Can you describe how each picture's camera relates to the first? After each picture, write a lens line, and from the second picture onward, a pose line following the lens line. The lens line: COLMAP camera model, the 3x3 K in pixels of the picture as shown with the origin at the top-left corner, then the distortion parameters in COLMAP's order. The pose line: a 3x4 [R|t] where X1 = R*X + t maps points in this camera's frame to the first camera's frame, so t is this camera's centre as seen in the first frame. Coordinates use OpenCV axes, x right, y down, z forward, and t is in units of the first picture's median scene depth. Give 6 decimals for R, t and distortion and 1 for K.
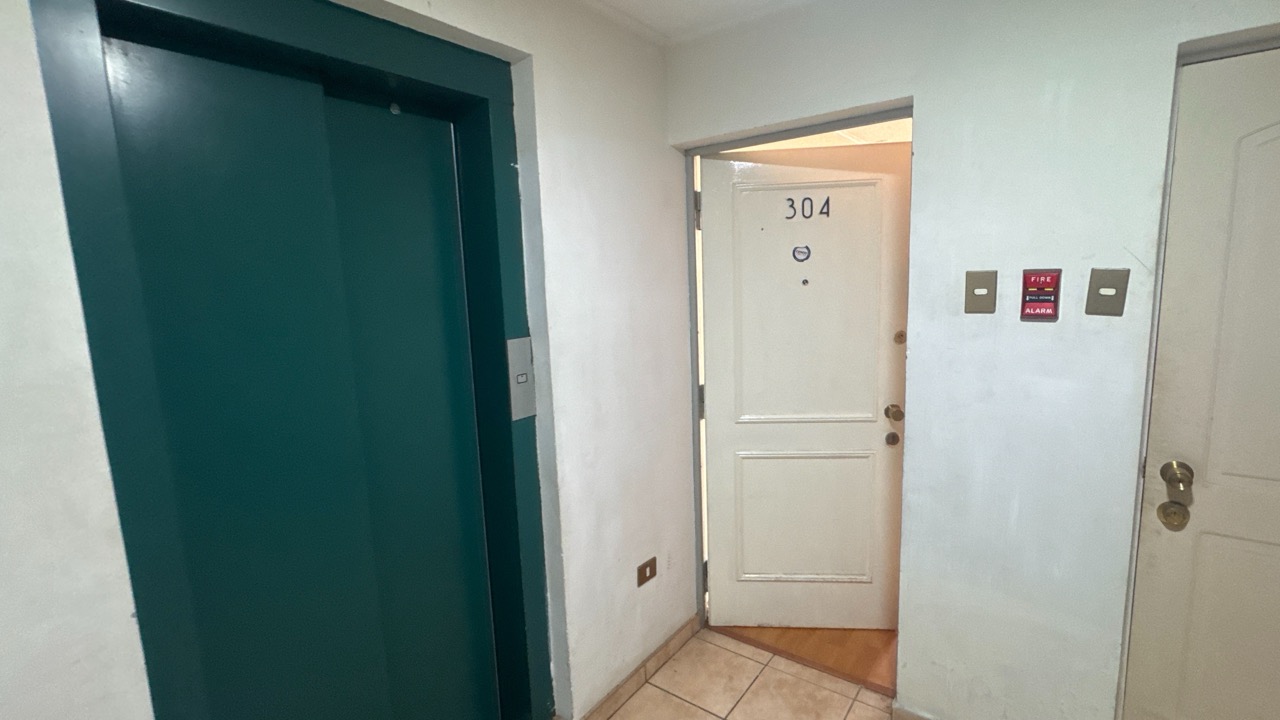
lens RADIAL K [[584.3, 0, 639.0], [0, 584.3, 363.9], [0, 0, 1]] dist [-0.001953, -0.001025]
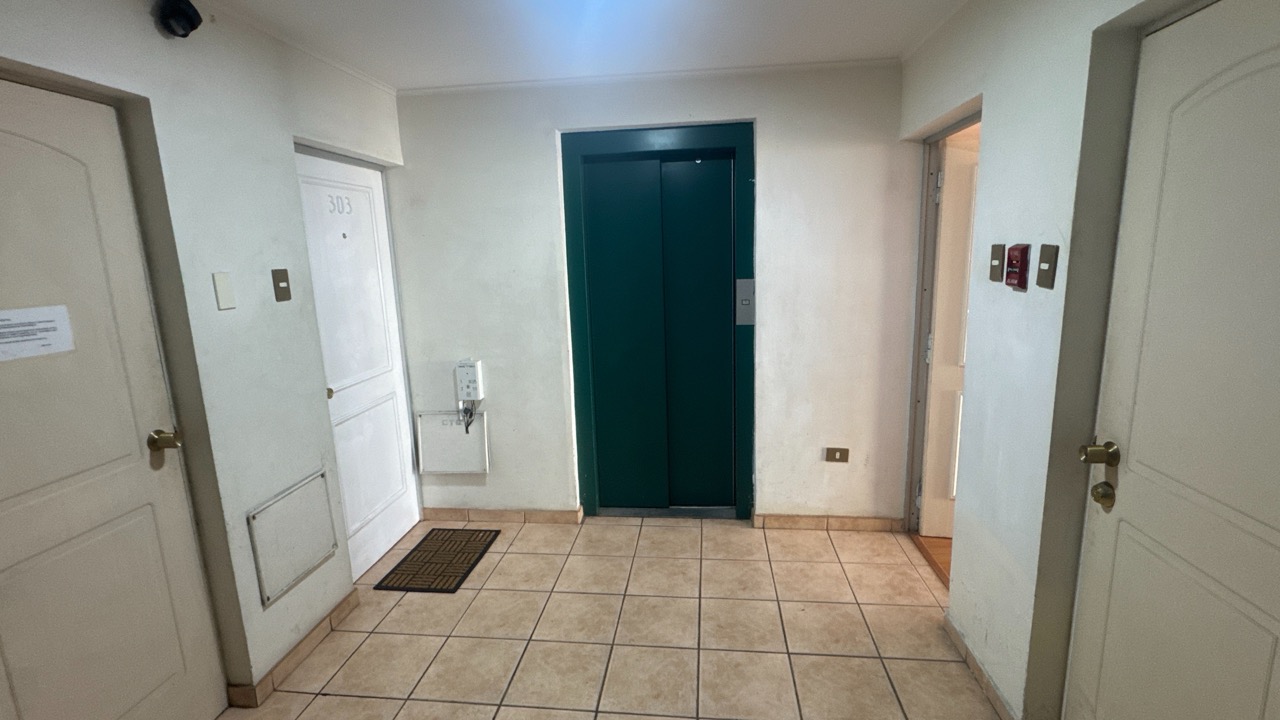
lens RADIAL K [[584.3, 0, 638.5], [0, 584.3, 359.1], [0, 0, 1]] dist [-0.001953, -0.001025]
pose [[0.501998, 0.180846, -0.845750, 0.640302], [-0.122798, 0.982891, 0.137283, -0.004081], [0.856107, 0.034940, 0.515617, -0.100203]]
